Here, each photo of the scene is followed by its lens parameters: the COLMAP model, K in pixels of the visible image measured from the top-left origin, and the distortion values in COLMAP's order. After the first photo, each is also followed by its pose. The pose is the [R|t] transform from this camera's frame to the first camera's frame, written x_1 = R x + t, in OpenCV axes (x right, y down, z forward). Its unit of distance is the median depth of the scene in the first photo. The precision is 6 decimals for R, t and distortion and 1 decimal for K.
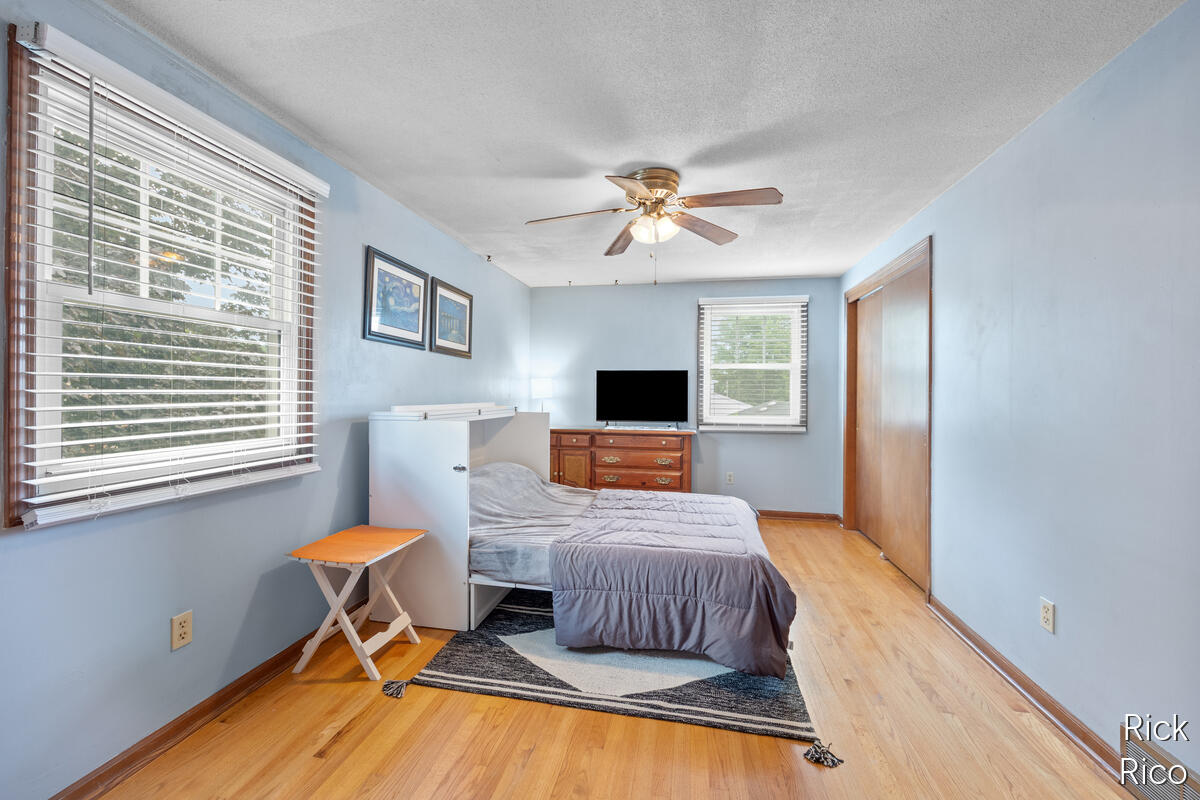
lens RADIAL K [[483.1, 0, 601.8], [0, 483.1, 392.6], [0, 0, 1]] dist [0.000024, -0.000013]
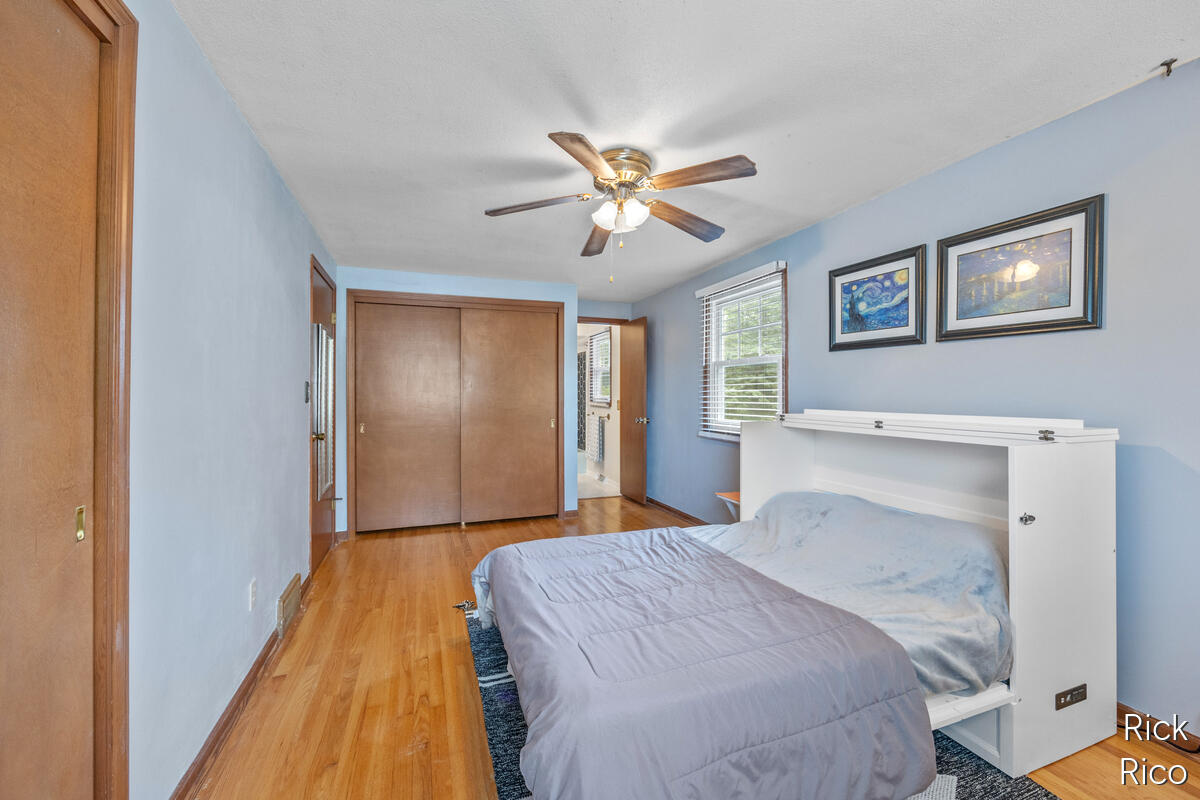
lens RADIAL K [[483.1, 0, 601.8], [0, 483.1, 392.6], [0, 0, 1]] dist [0.000024, -0.000013]
pose [[-0.844674, -0.006168, -0.535246, 0.503815], [-0.003241, 0.999974, -0.006410, -0.002179], [0.535272, -0.003680, -0.844672, 1.420409]]
